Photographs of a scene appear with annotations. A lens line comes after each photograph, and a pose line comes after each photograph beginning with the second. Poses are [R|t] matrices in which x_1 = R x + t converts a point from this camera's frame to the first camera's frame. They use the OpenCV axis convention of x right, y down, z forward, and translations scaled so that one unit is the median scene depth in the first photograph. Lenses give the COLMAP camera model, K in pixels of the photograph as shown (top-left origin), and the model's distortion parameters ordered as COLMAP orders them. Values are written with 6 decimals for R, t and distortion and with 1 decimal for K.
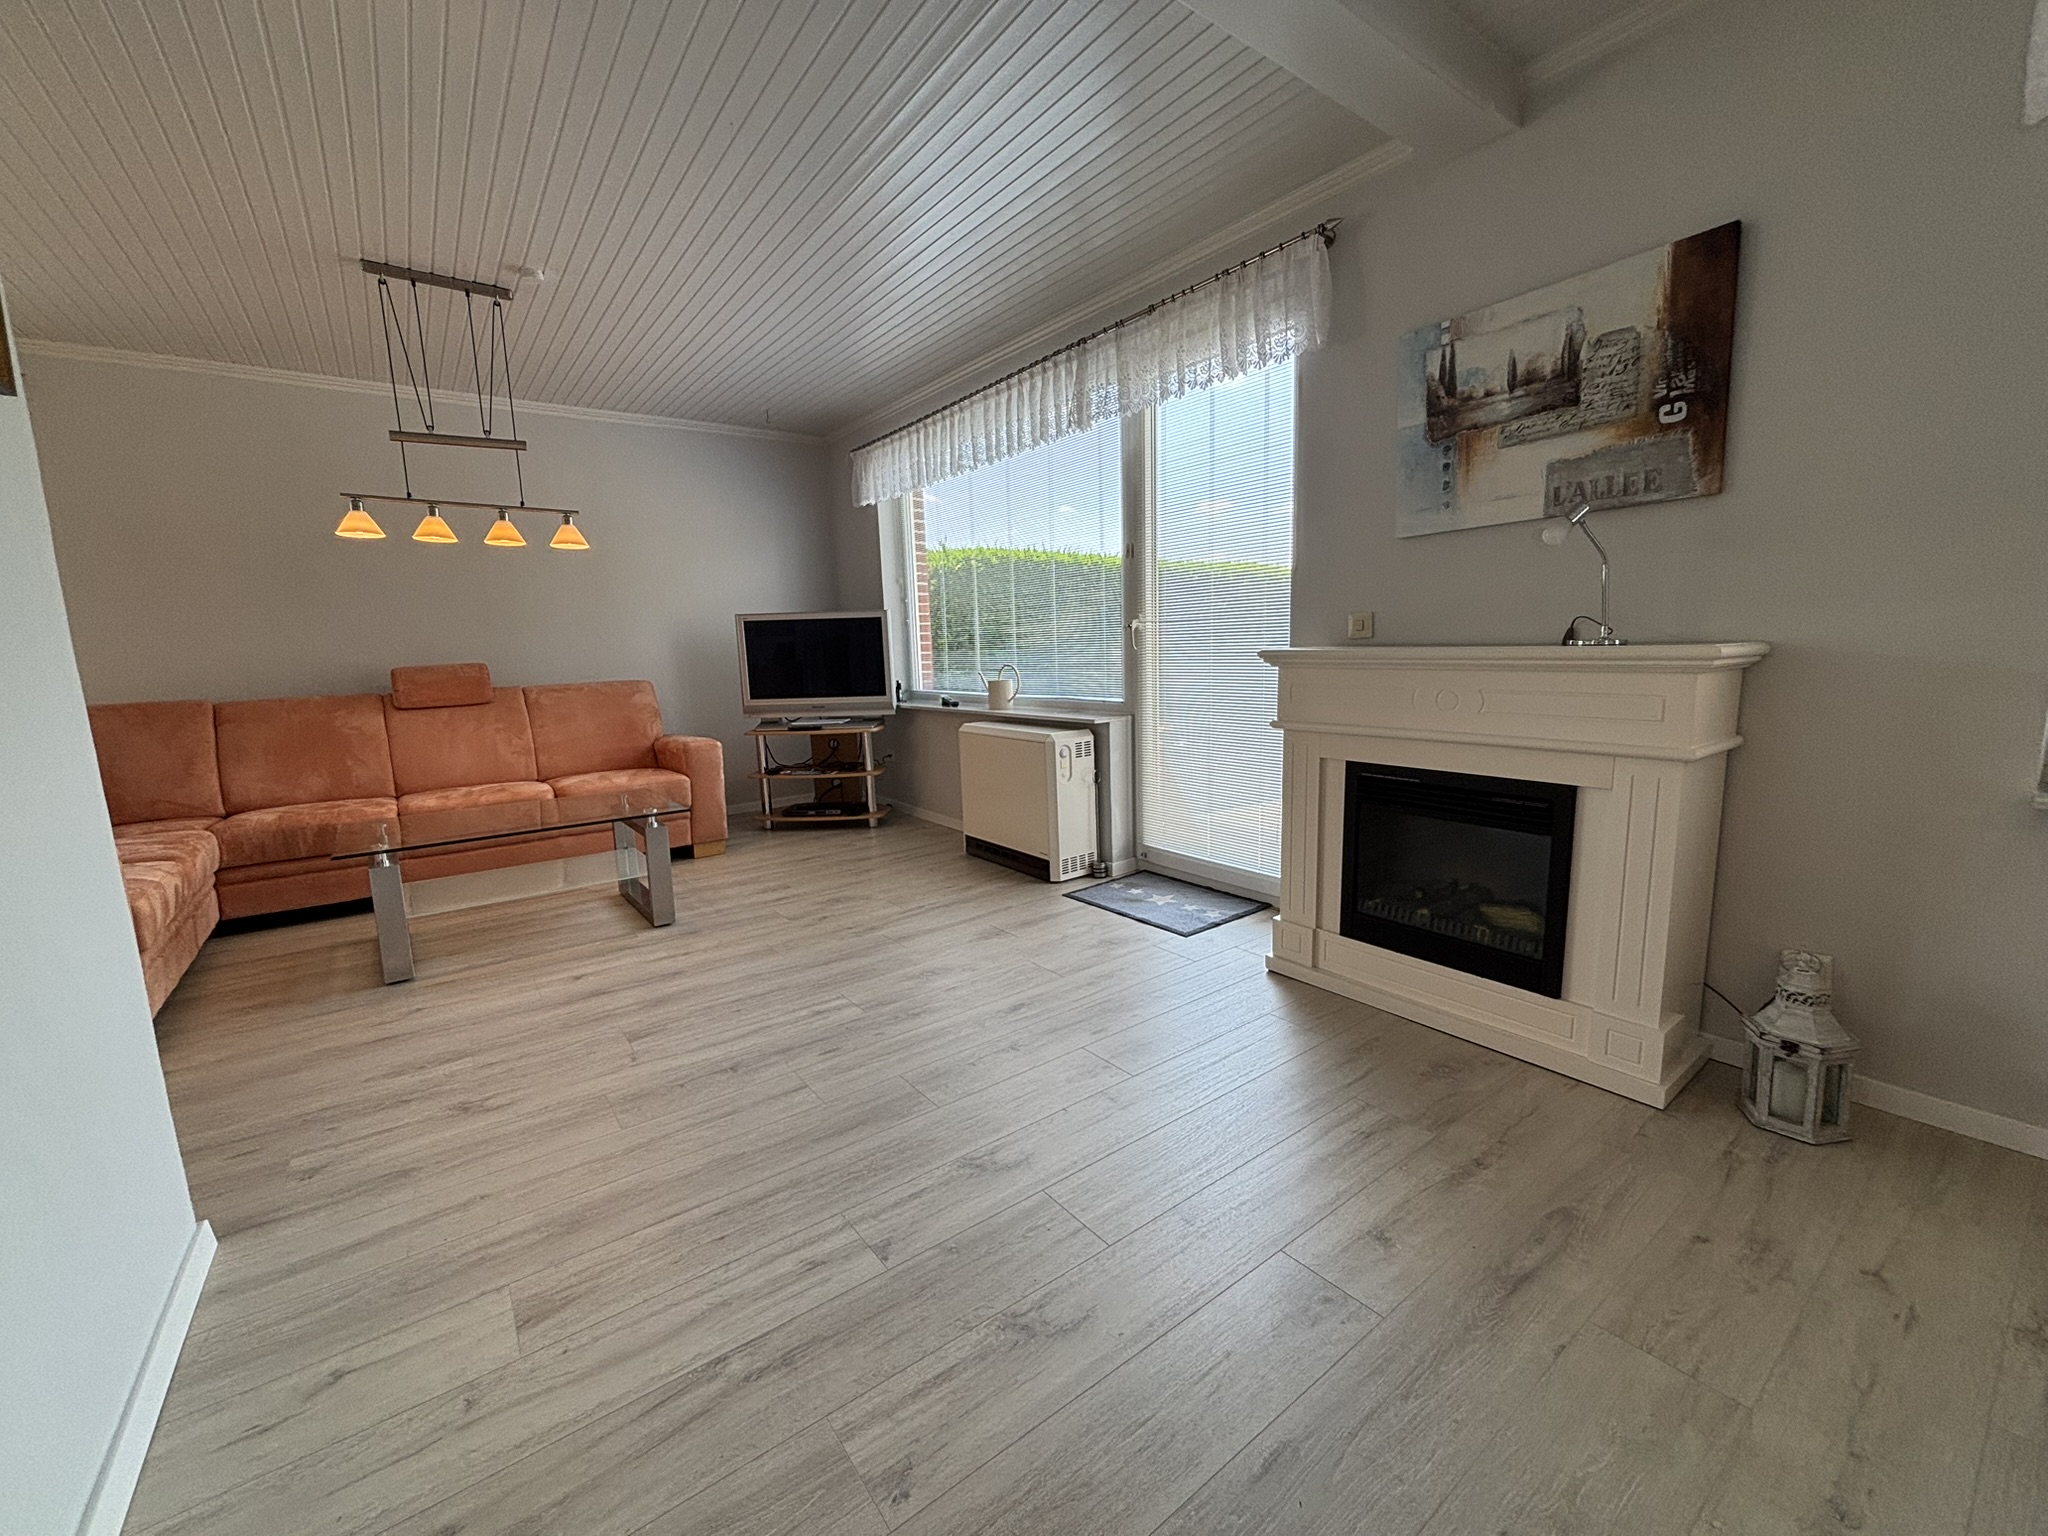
lens RADIAL K [[829.6, 0, 1021.5], [0, 829.6, 755.6], [0, 0, 1]] dist [-0.000648, -0.000056]
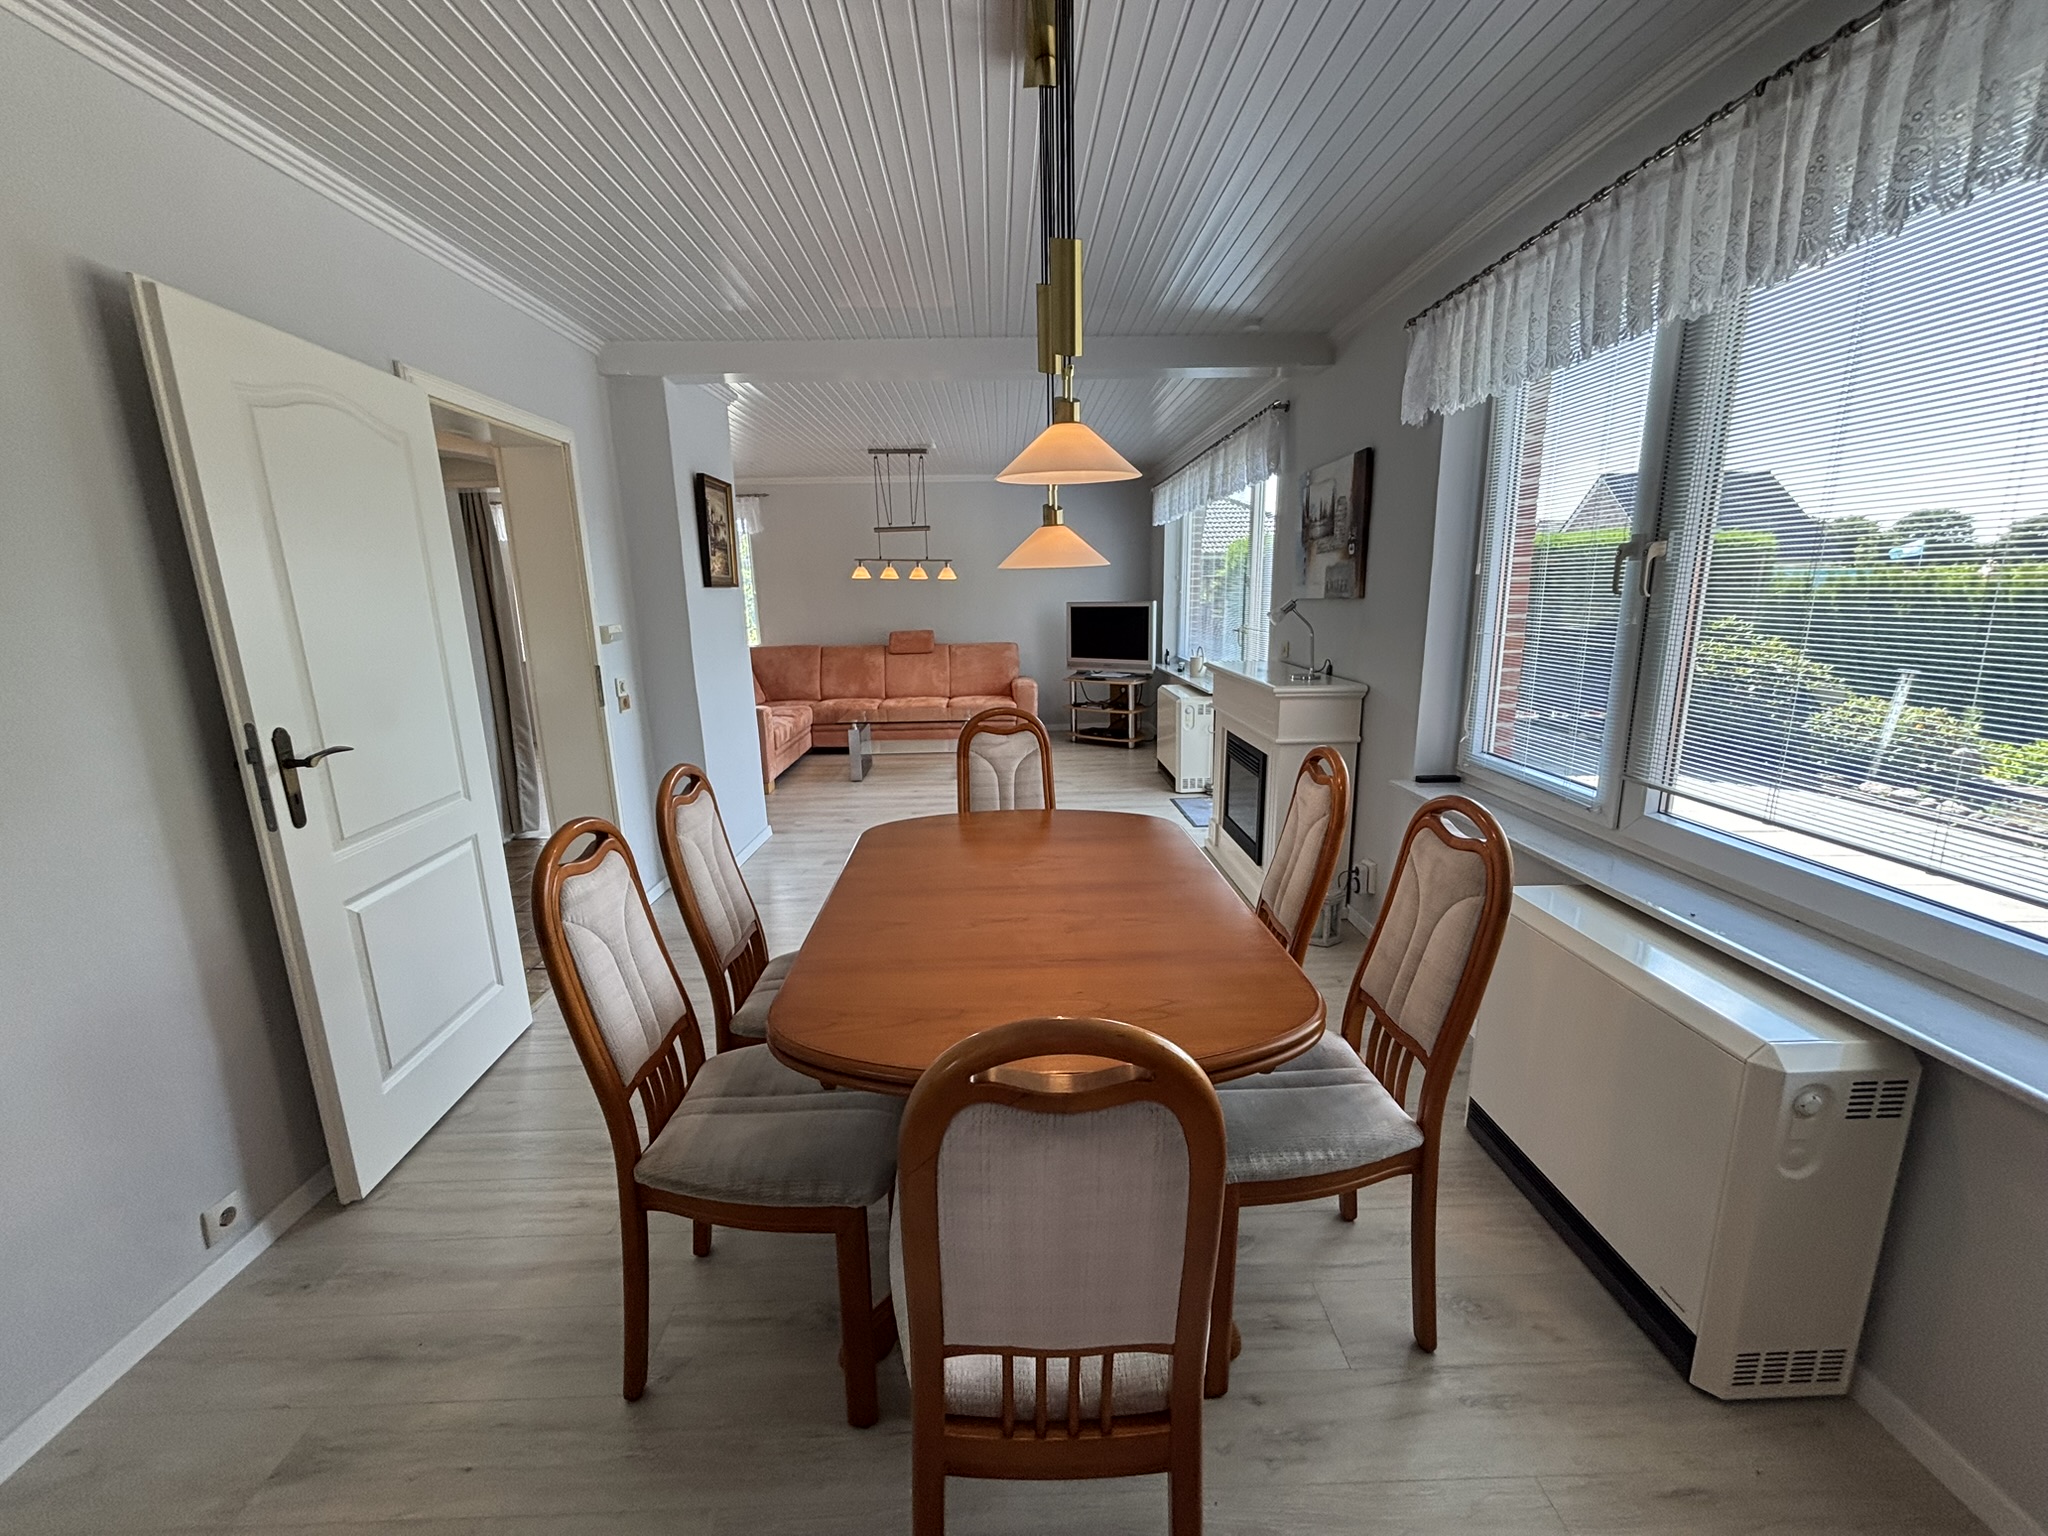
lens RADIAL K [[814.5, 0, 1027.0], [0, 814.5, 764.6], [0, 0, 1]] dist [-0.000670, -0.000072]
pose [[0.822227, 0.137316, -0.552347, 0.707095], [-0.085965, 0.989289, 0.117975, -0.061707], [0.562630, -0.049520, 0.825224, -0.474409]]
